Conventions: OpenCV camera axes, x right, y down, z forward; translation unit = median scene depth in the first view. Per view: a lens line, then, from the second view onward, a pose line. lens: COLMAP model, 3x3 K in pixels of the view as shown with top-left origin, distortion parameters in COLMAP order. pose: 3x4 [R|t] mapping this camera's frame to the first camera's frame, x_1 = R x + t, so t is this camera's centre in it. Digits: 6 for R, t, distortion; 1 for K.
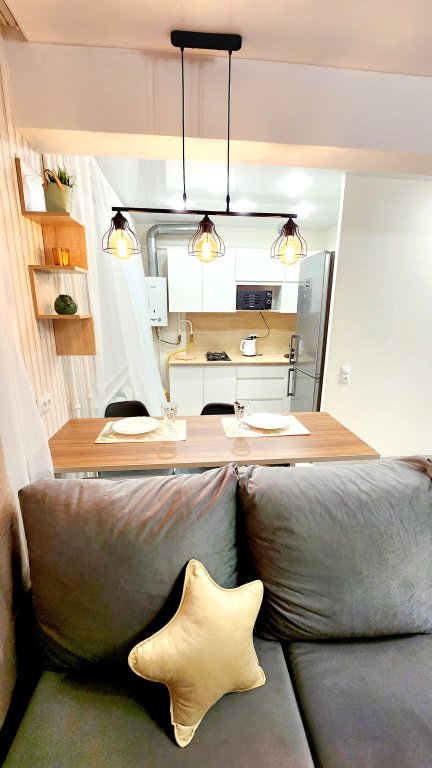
lens RADIAL K [[318.1, 0, 216.0], [0, 318.1, 384.0], [0, 0, 1]] dist [-0.000748, -0.000069]
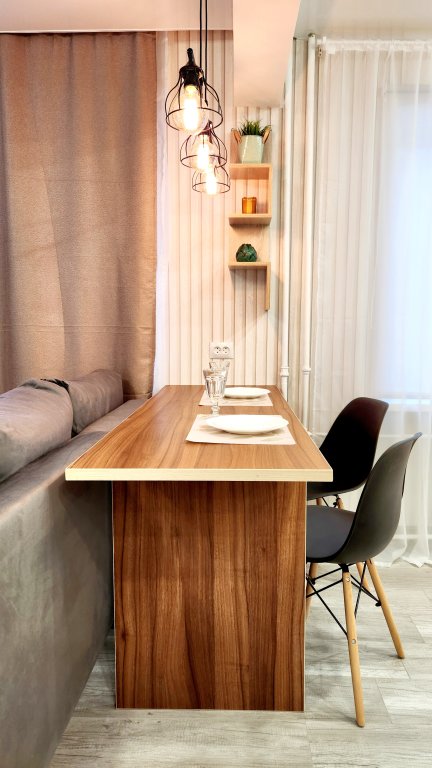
lens RADIAL K [[521.0, 0, 214.1], [0, 521.0, 387.4], [0, 0, 1]] dist [0.076376, -0.078223]
pose [[-0.138630, 0.089864, -0.986259, 1.262192], [-0.245590, 0.961648, 0.122142, -0.025540], [0.959410, 0.259147, -0.111243, 1.270662]]
